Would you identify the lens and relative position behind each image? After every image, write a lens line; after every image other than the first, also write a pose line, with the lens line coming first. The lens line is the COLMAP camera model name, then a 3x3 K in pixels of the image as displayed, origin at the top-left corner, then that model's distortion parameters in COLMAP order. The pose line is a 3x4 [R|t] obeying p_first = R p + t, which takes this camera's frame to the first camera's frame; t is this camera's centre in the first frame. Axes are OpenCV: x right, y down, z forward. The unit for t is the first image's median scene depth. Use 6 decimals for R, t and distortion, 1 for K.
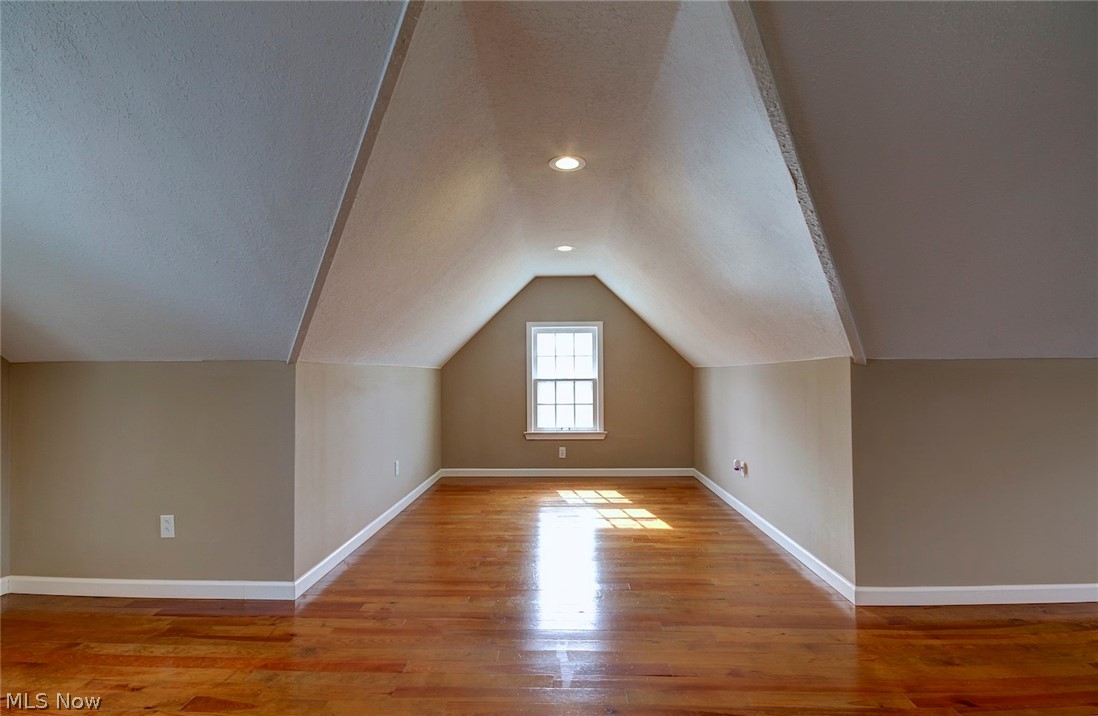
lens RADIAL K [[512.0, 0, 549.0], [0, 512.0, 358.0], [0, 0, 1]] dist [0.000811, -0.008566]
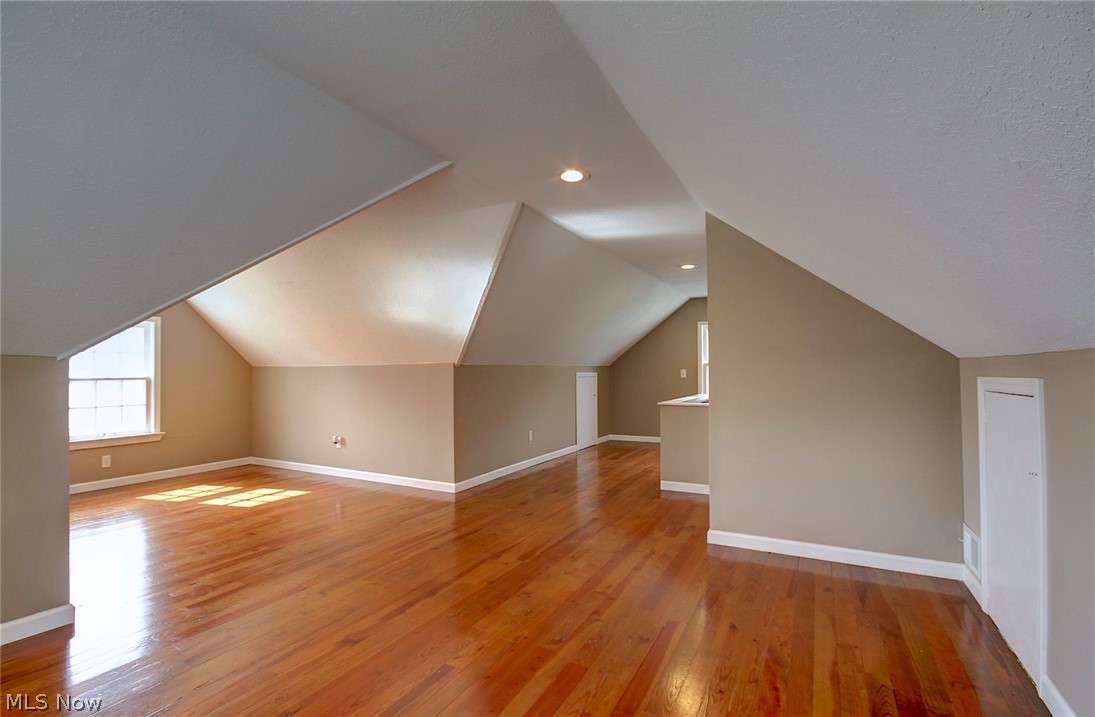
lens RADIAL K [[513.3, 0, 547.5], [0, 513.3, 358.5], [0, 0, 1]] dist [-0.005004, -0.000152]
pose [[0.436828, 0.024660, 0.899207, -0.558920], [-0.030311, 0.999460, -0.012684, -0.004913], [-0.899034, -0.021716, 0.437340, -0.079977]]
